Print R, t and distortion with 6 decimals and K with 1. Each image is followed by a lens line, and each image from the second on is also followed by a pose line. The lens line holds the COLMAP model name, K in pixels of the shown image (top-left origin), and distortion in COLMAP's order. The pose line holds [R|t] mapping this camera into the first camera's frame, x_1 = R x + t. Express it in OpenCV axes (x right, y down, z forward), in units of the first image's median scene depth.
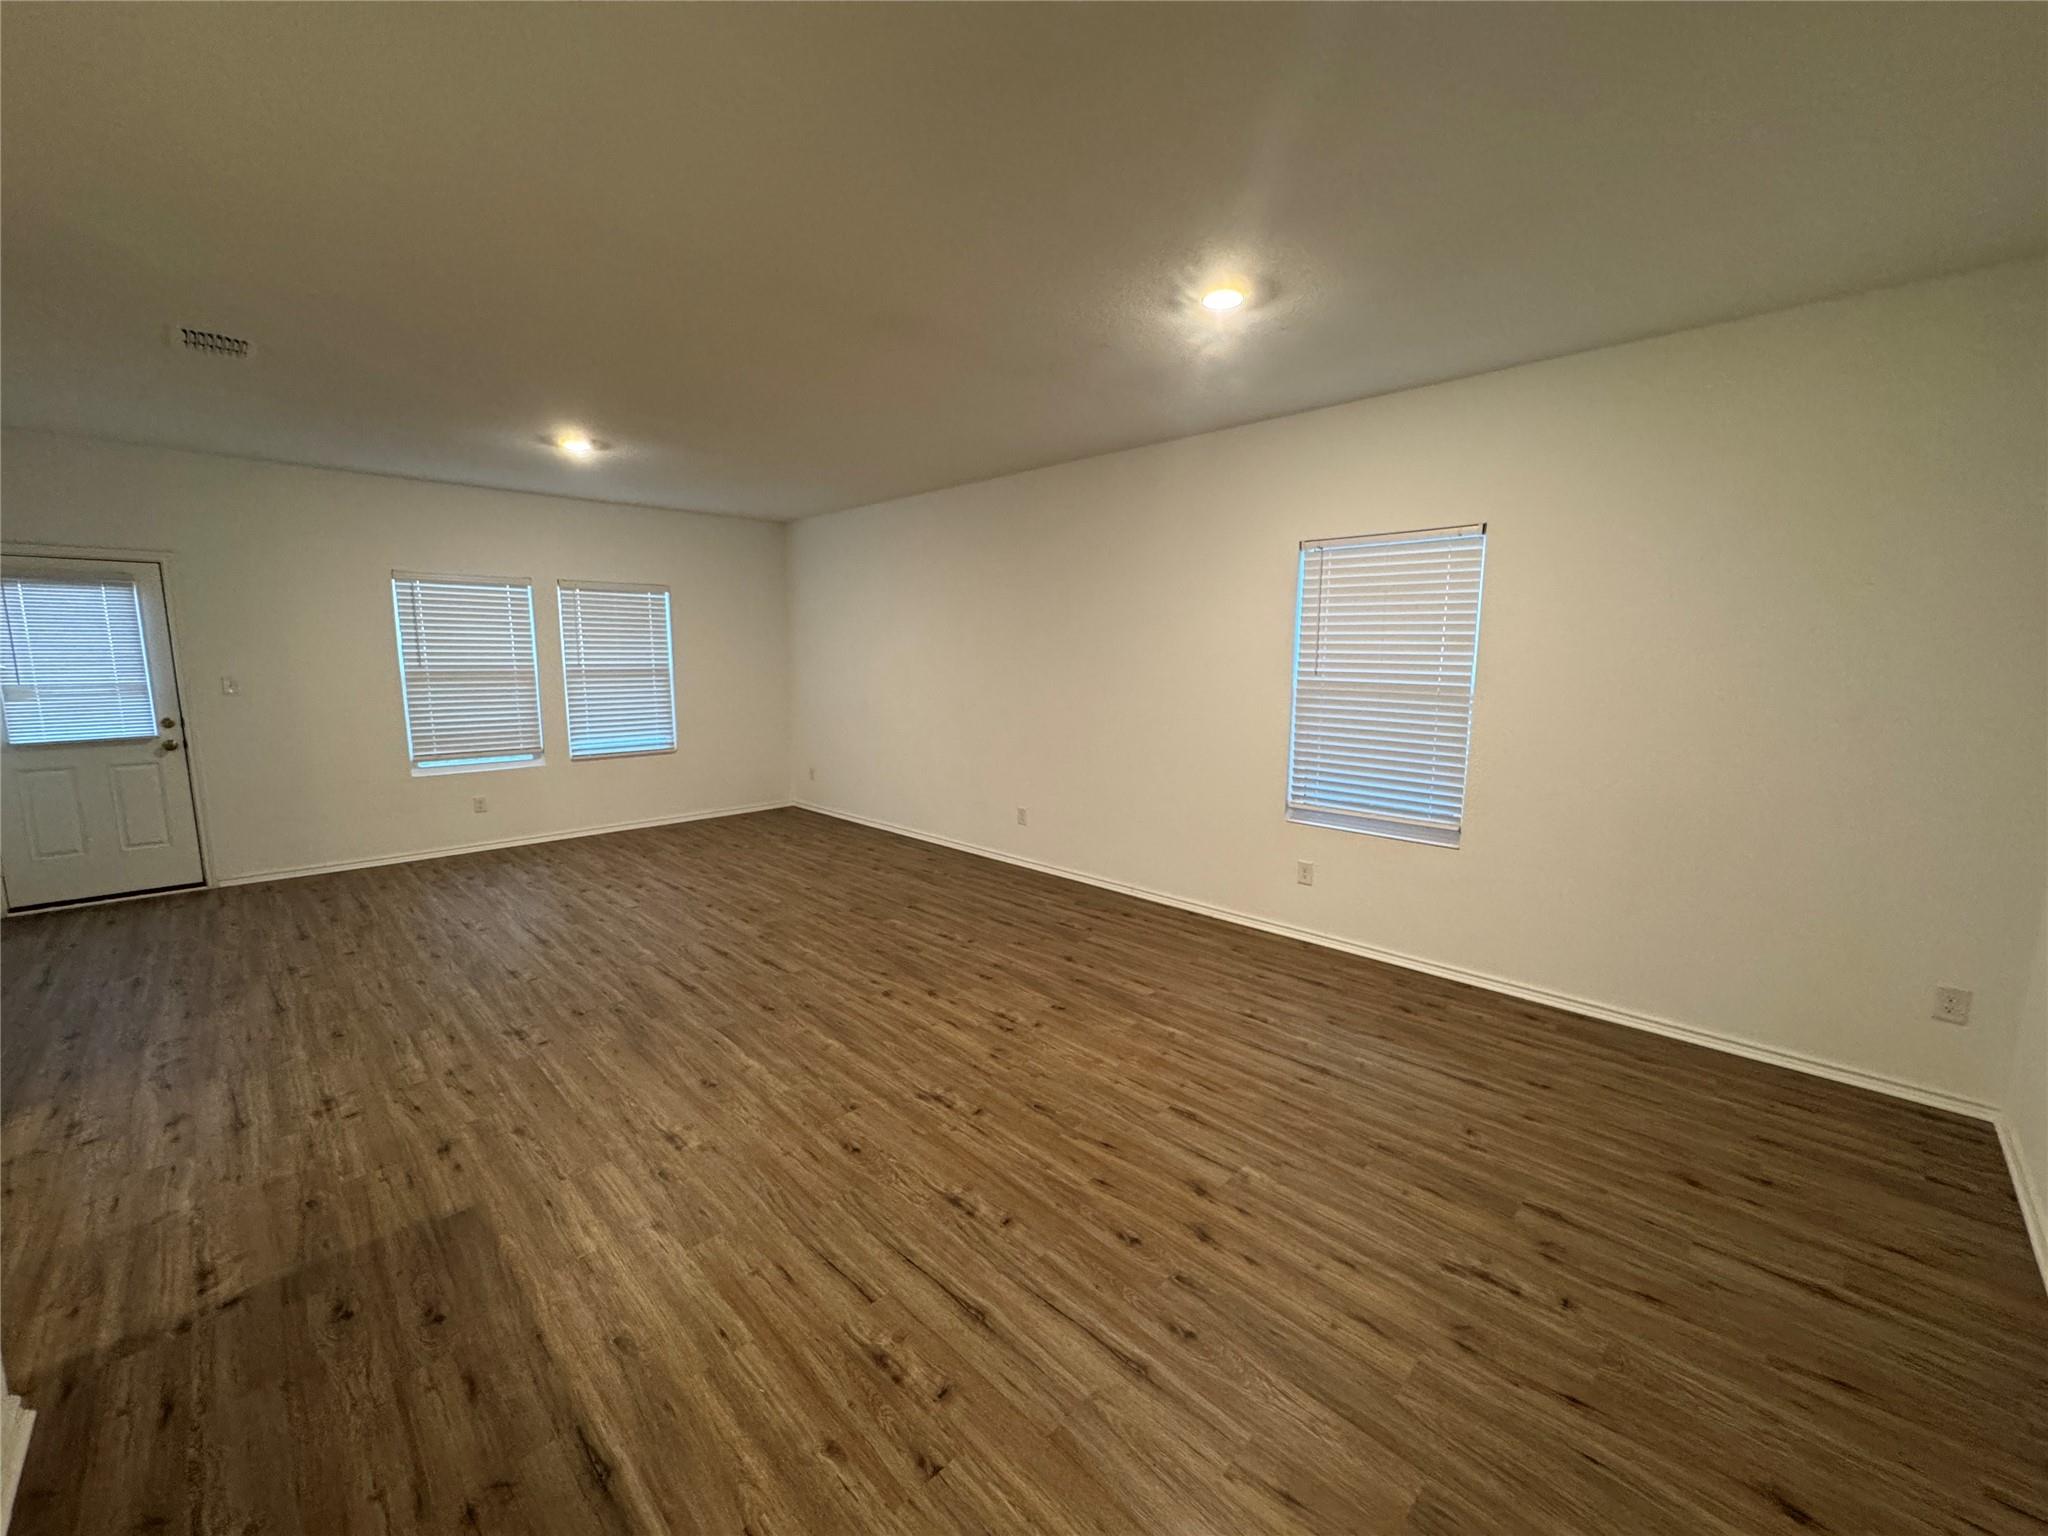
lens RADIAL K [[812.6, 0, 1024.0], [0, 812.6, 768.0], [0, 0, 1]] dist [0.000837, 0.000342]
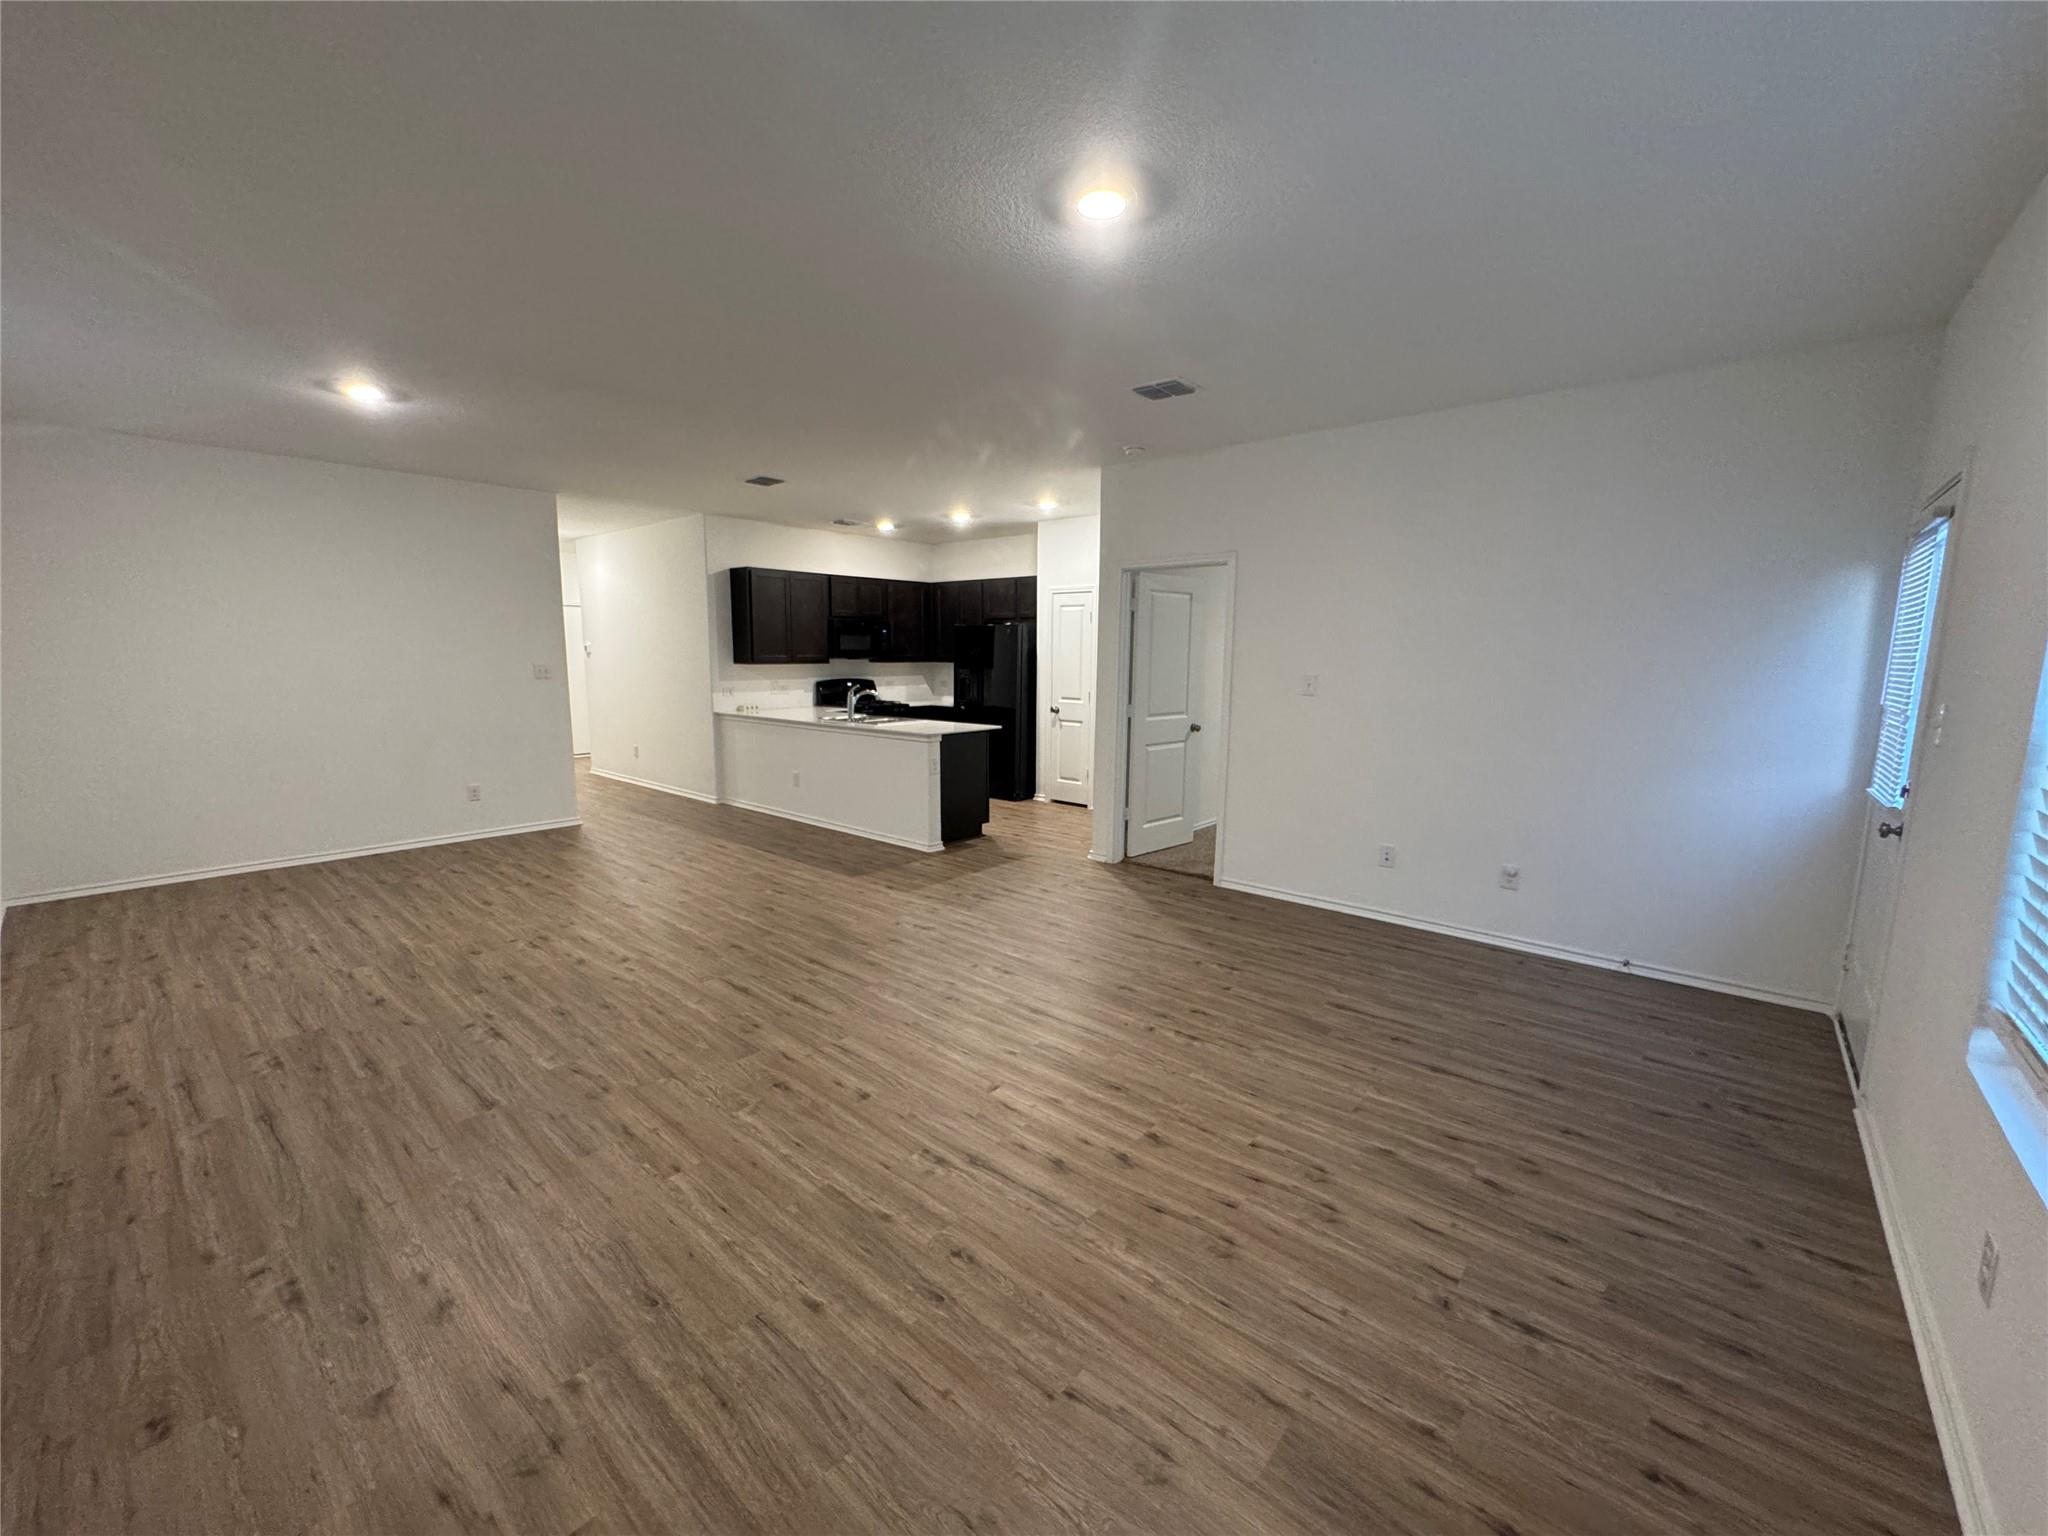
lens RADIAL K [[814.1, 0, 1022.0], [0, 814.1, 759.9], [0, 0, 1]] dist [0.000826, 0.000383]
pose [[-0.997053, 0.001212, -0.076711, -0.575296], [-0.019905, 0.961550, 0.273907, -0.265963], [0.074093, 0.274627, -0.958692, 1.884188]]
